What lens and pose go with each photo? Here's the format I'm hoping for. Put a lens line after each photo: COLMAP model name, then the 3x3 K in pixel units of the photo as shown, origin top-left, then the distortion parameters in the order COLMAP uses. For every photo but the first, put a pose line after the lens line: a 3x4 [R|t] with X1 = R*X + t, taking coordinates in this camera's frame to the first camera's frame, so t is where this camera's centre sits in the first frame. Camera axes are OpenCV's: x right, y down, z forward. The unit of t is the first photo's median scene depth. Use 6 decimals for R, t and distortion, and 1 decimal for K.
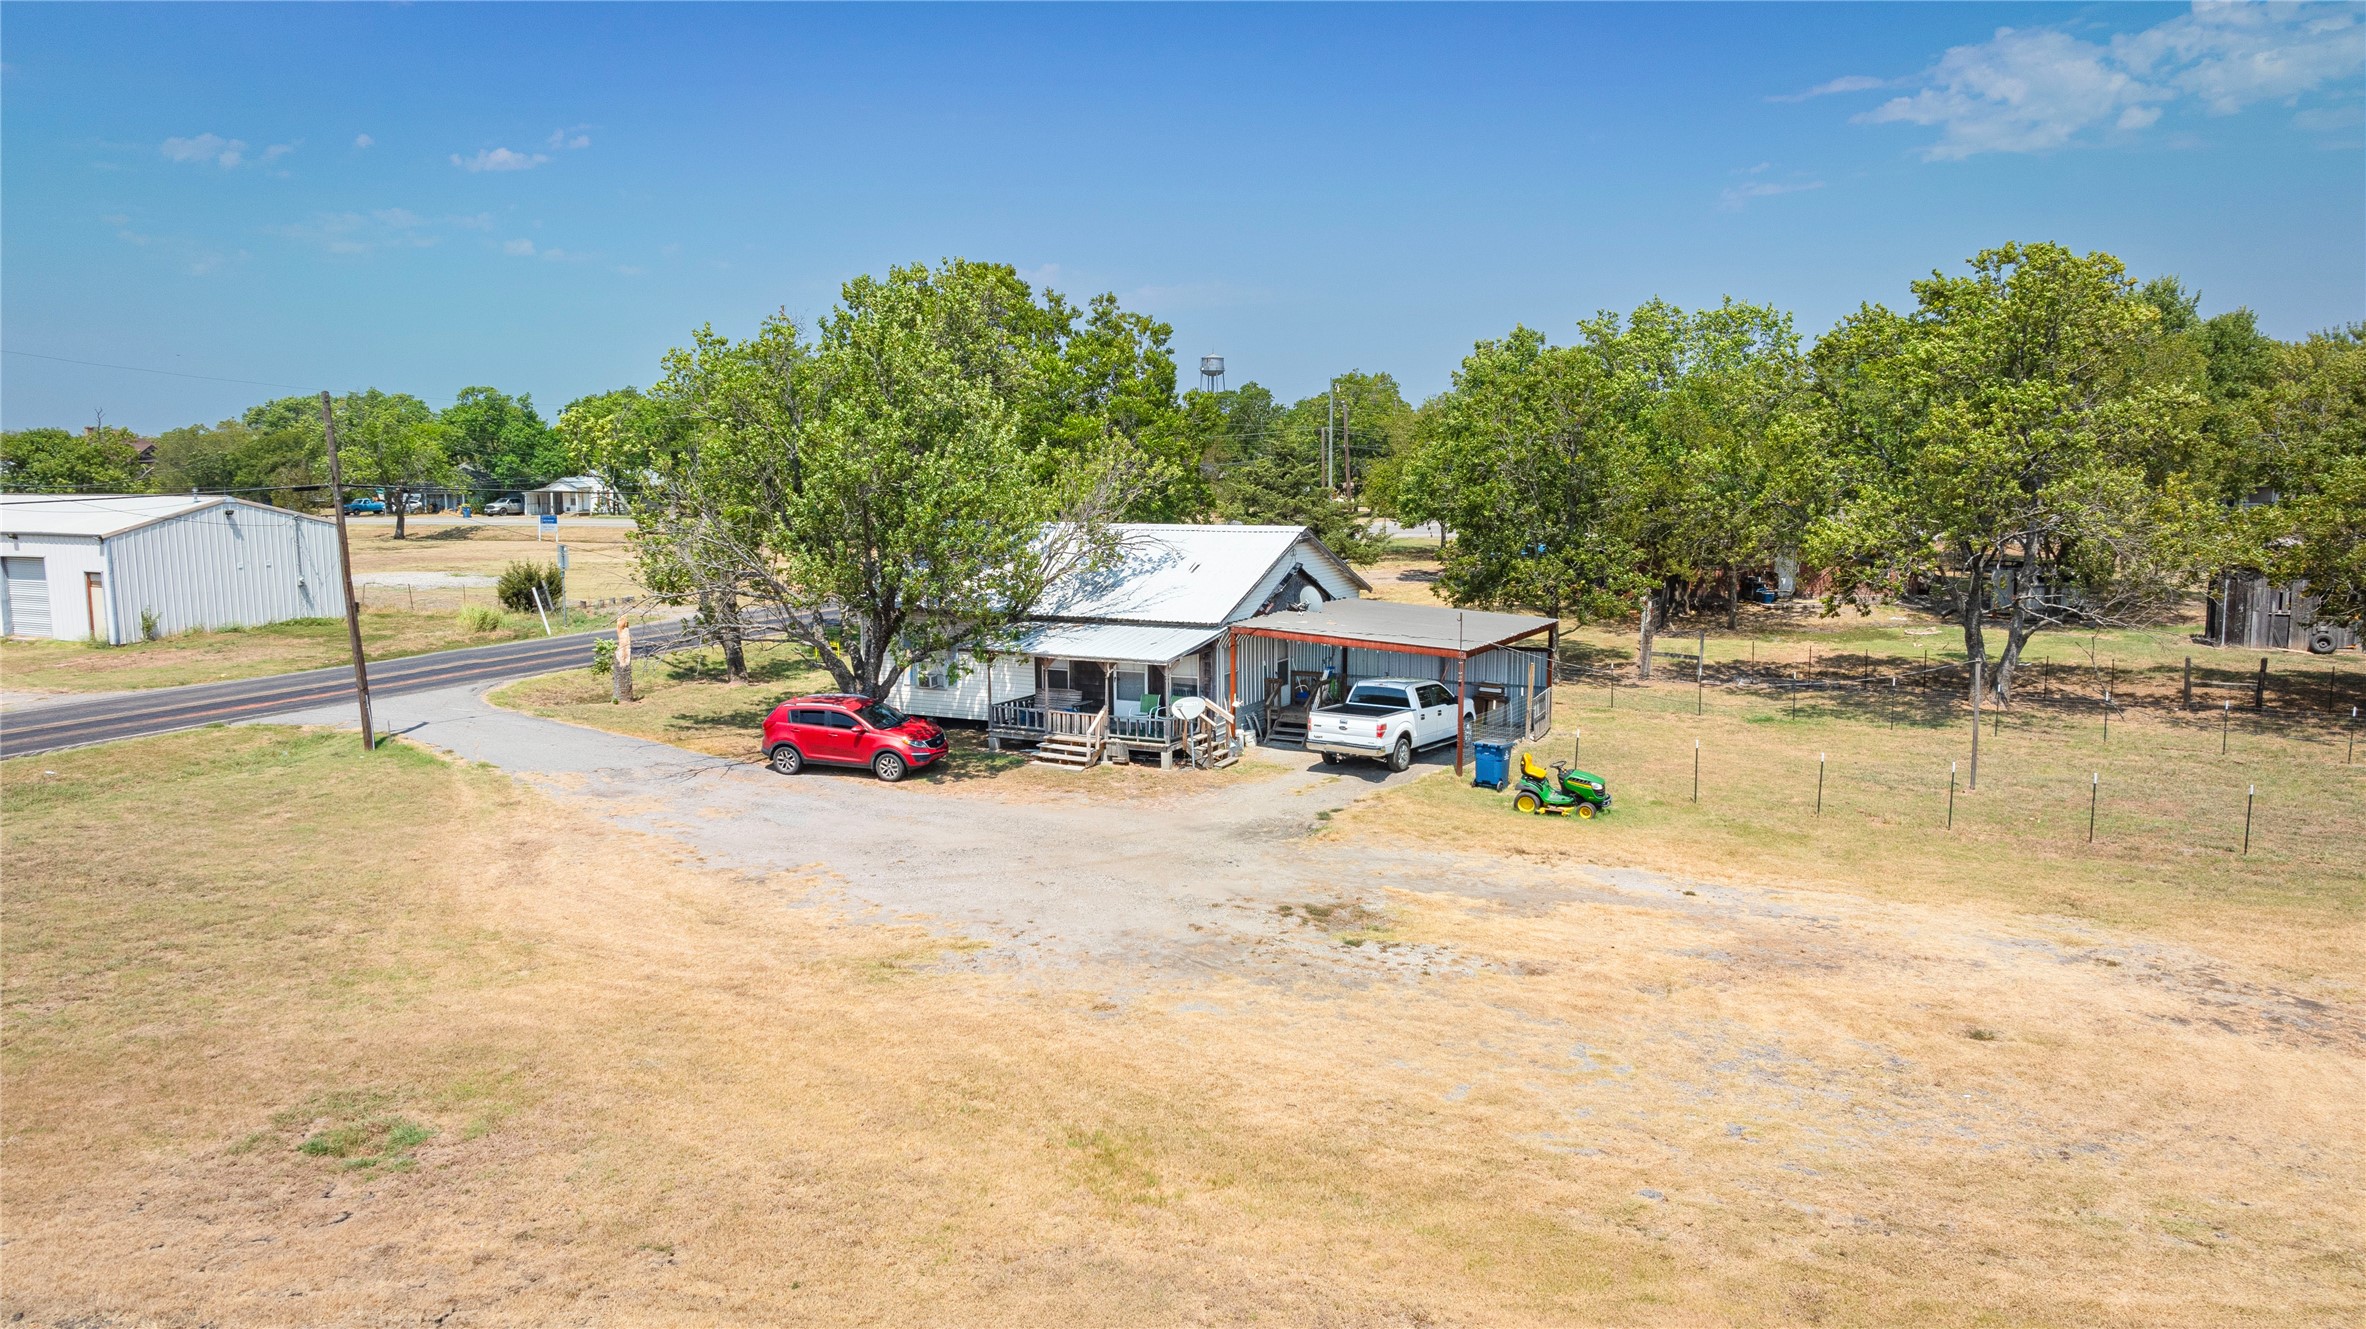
lens RADIAL K [[1656.2, 0, 1183.0], [0, 1656.2, 664.5], [0, 0, 1]] dist [-0.005897, 0.003341]
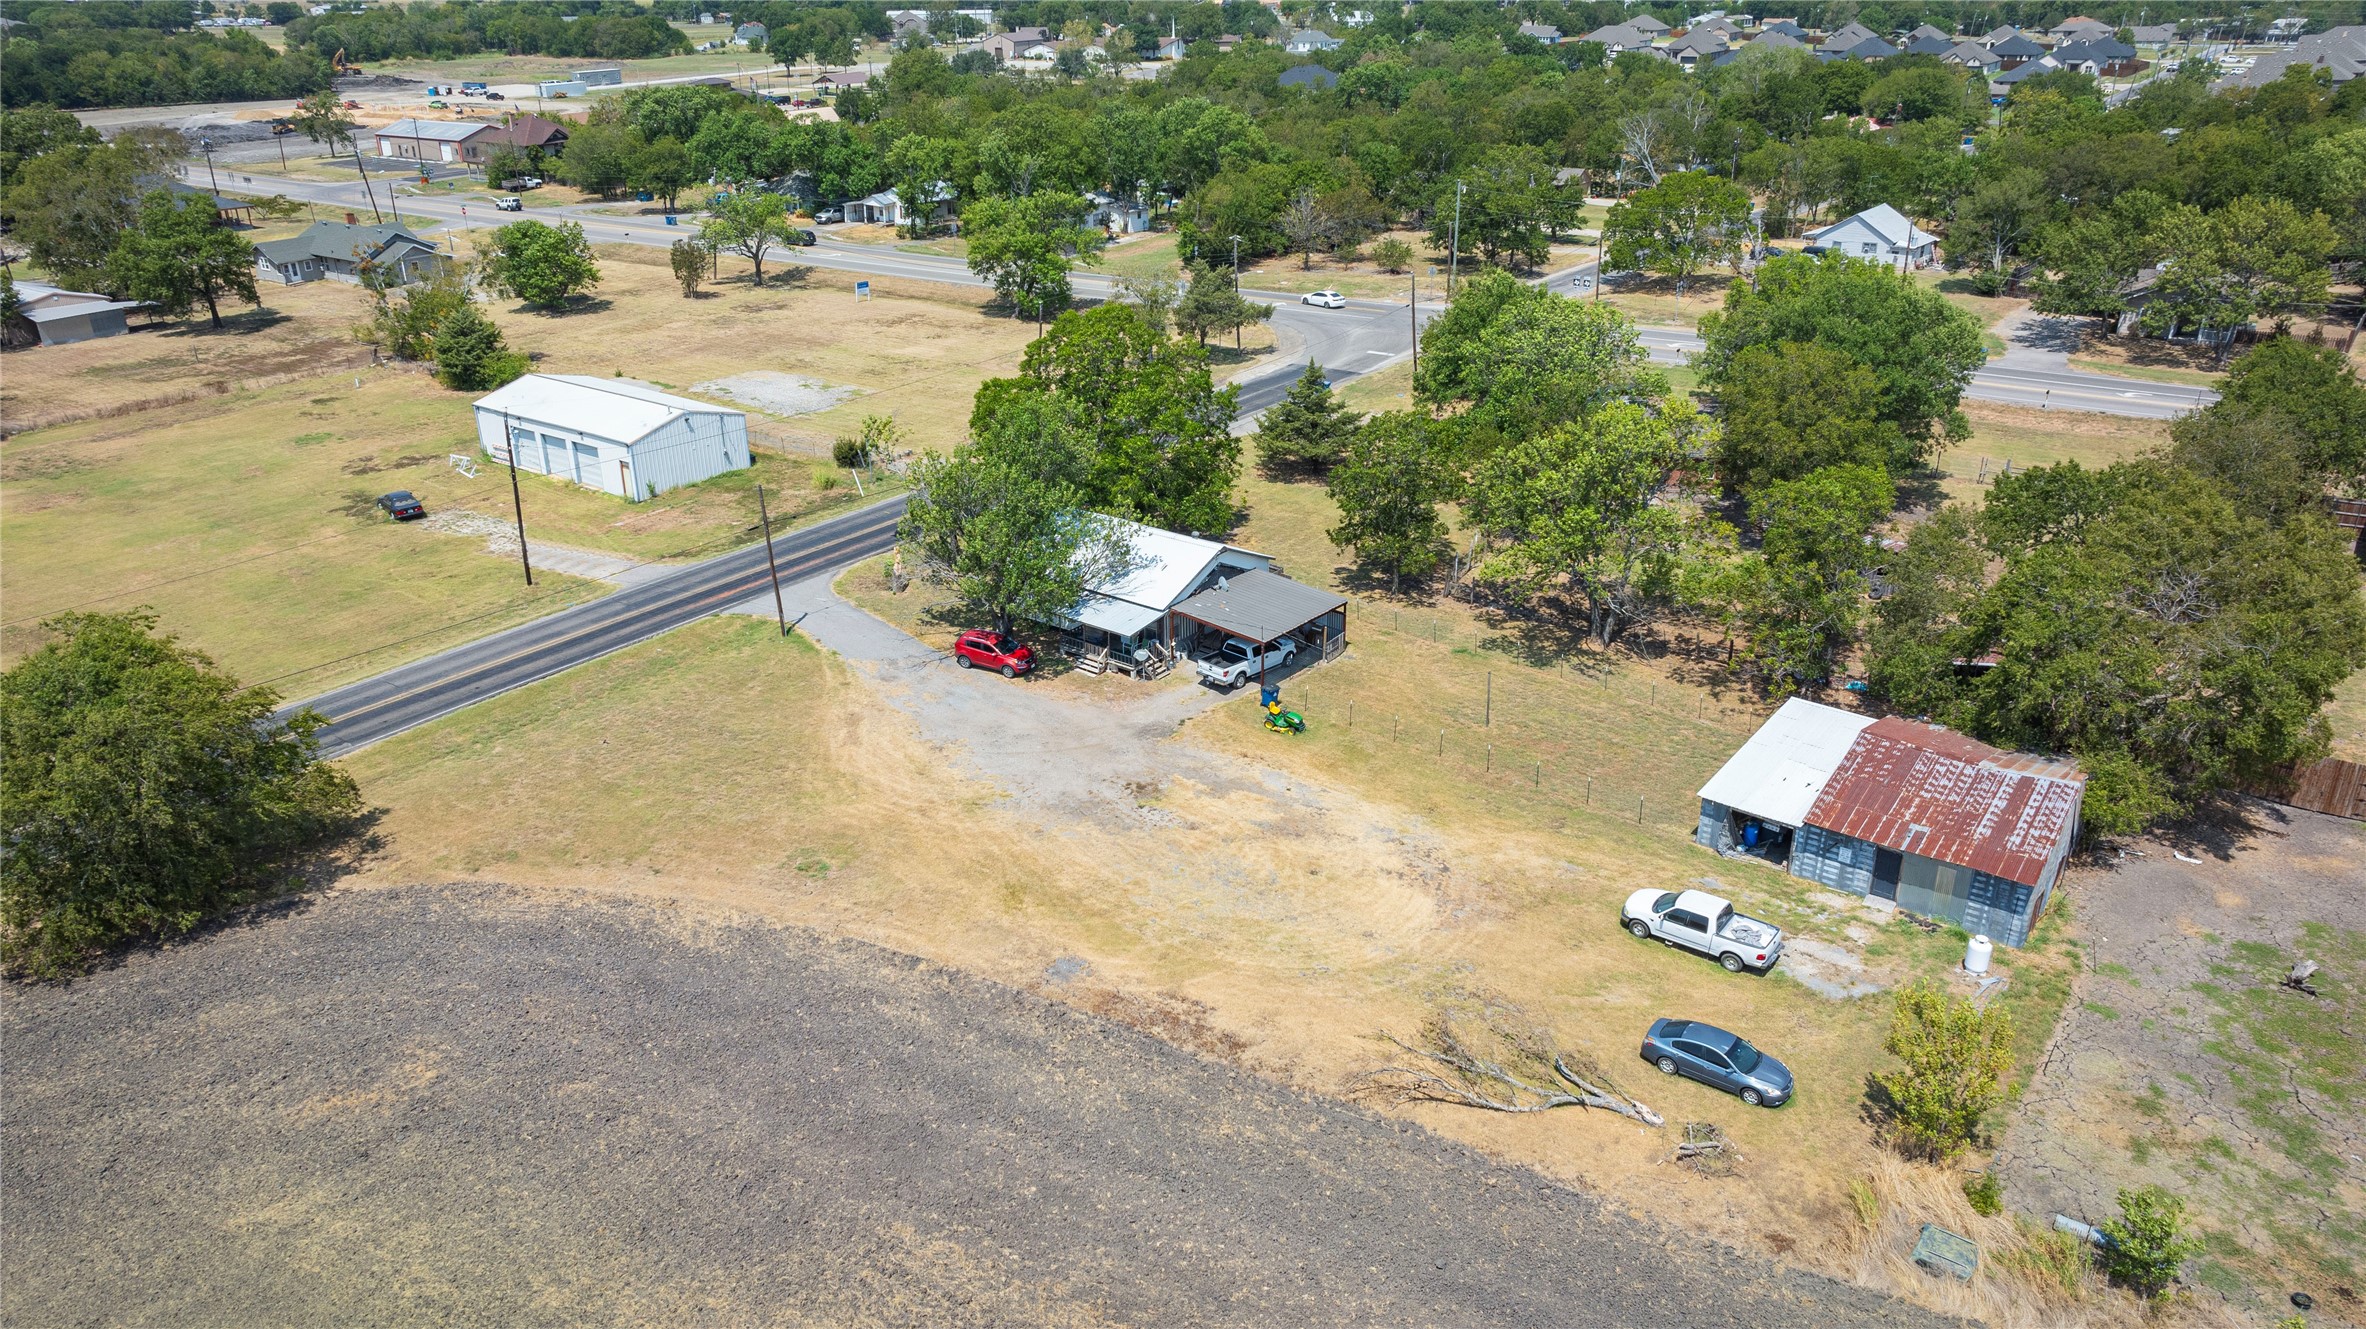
lens RADIAL K [[1656.2, 0, 1183.0], [0, 1656.2, 664.5], [0, 0, 1]] dist [-0.005897, 0.003341]
pose [[0.982334, 0.071426, -0.172971, 0.426644], [-0.020954, 0.960466, 0.277609, -0.556537], [0.185961, -0.269080, 0.944994, -1.027295]]
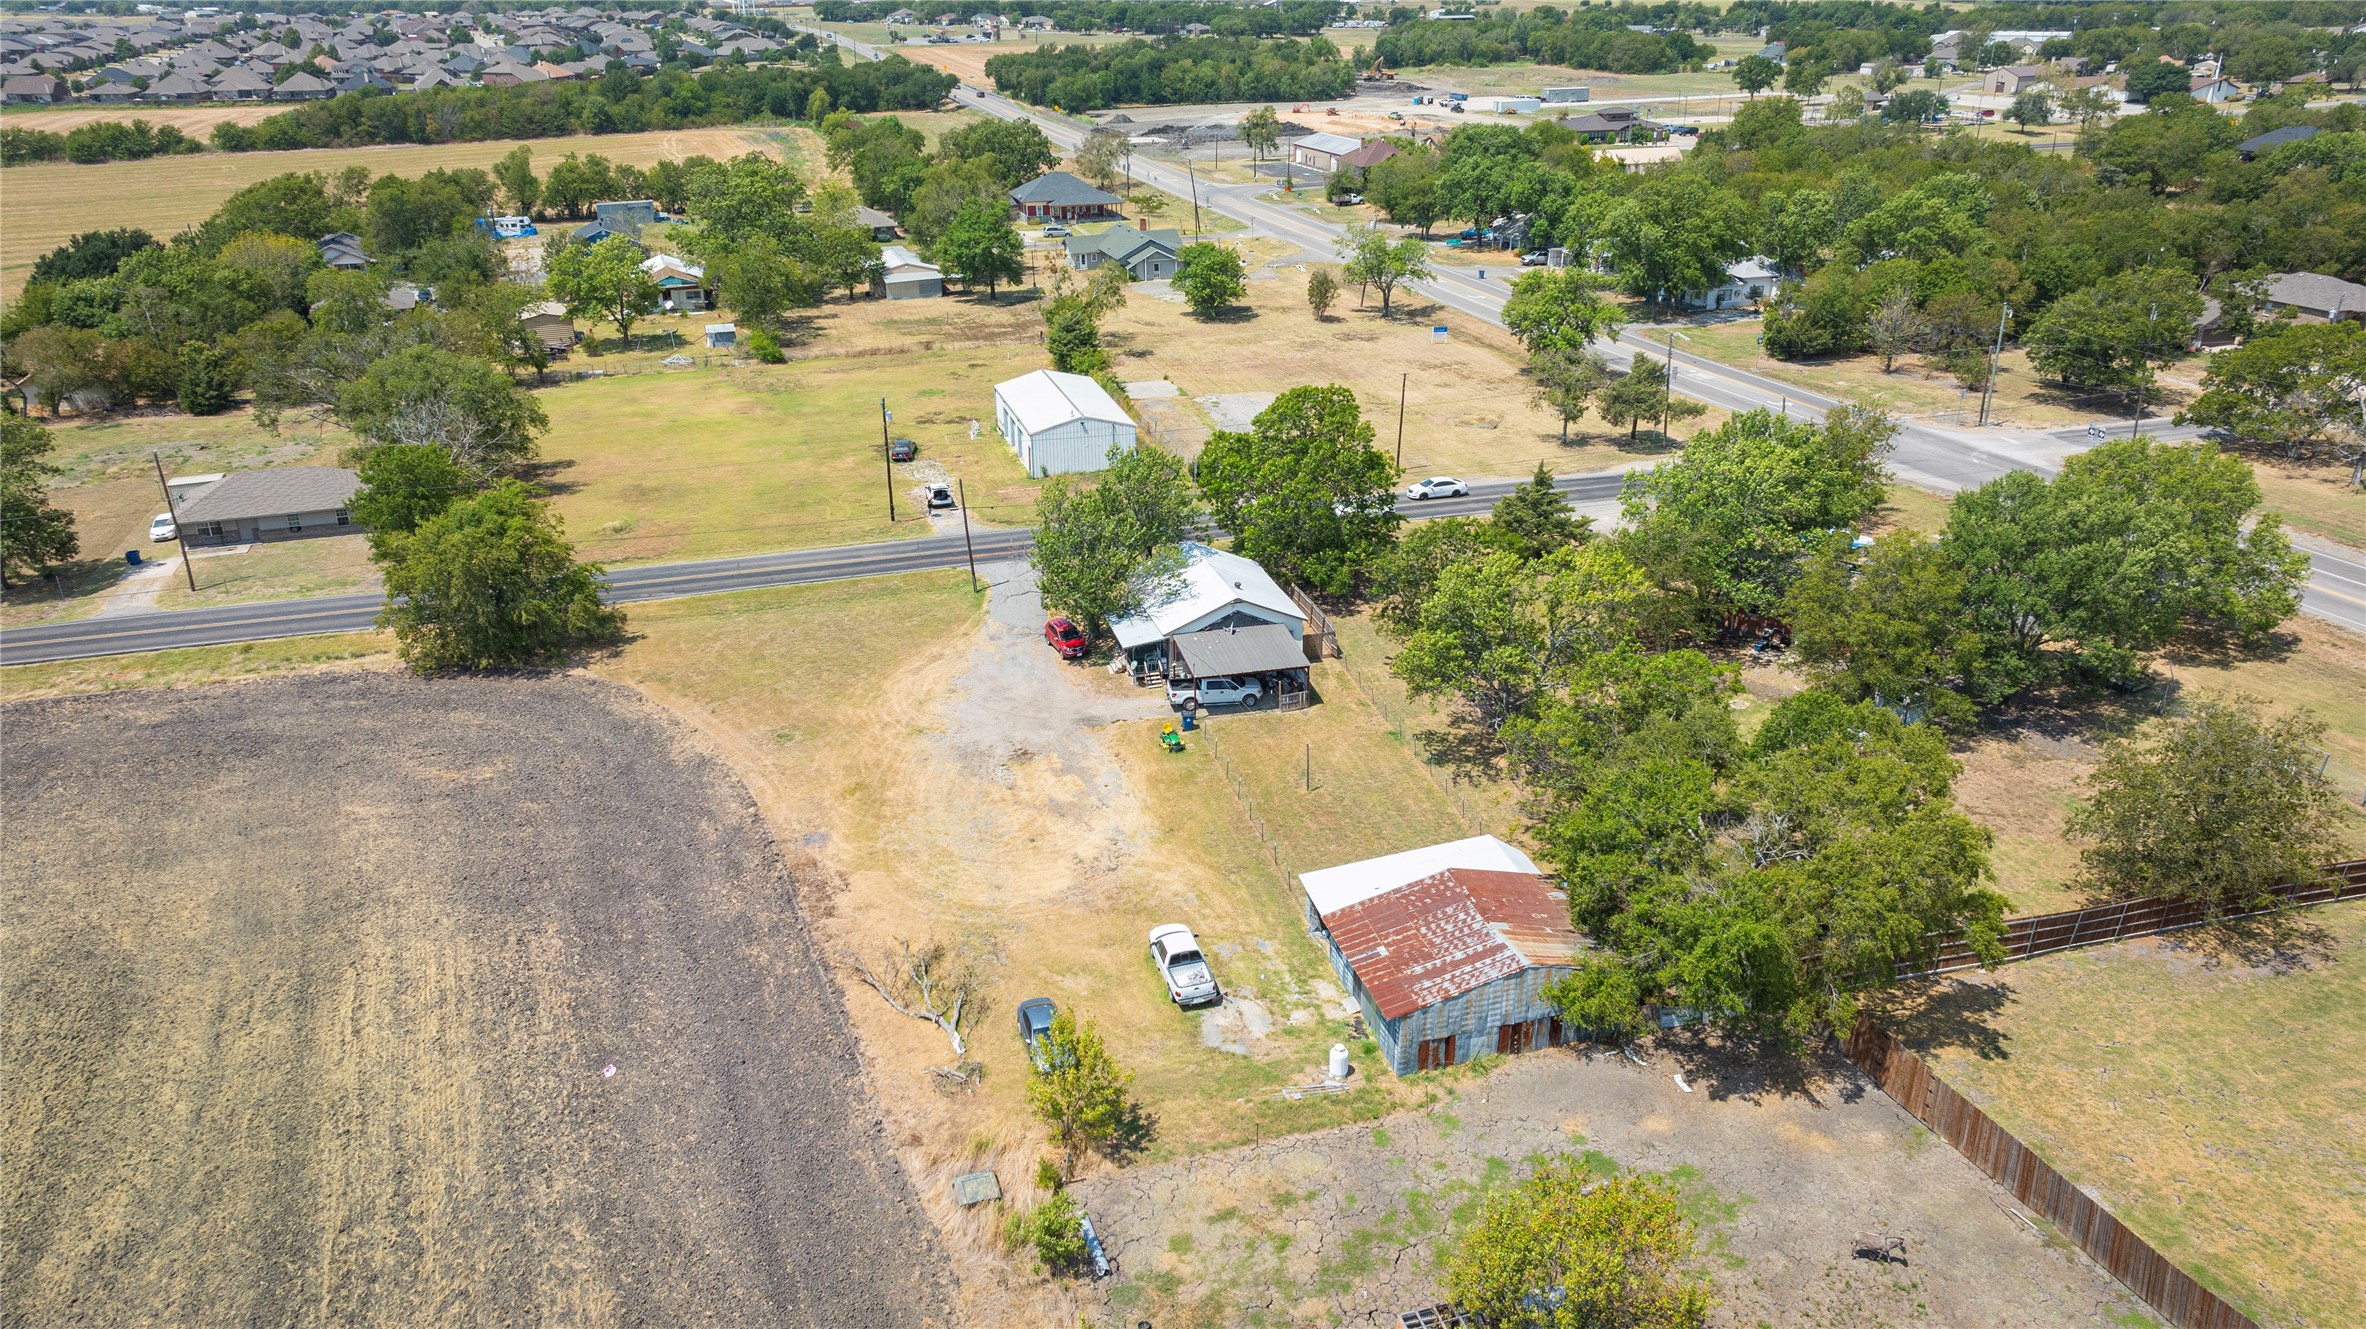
lens RADIAL K [[1650.7, 0, 1183.0], [0, 1650.7, 664.5], [0, 0, 1]] dist [-0.002769, 0.002639]
pose [[0.675884, 0.293368, -0.676104, 1.875999], [-0.092931, 0.943964, 0.316694, -0.834438], [0.731126, -0.151217, 0.665273, -0.743972]]
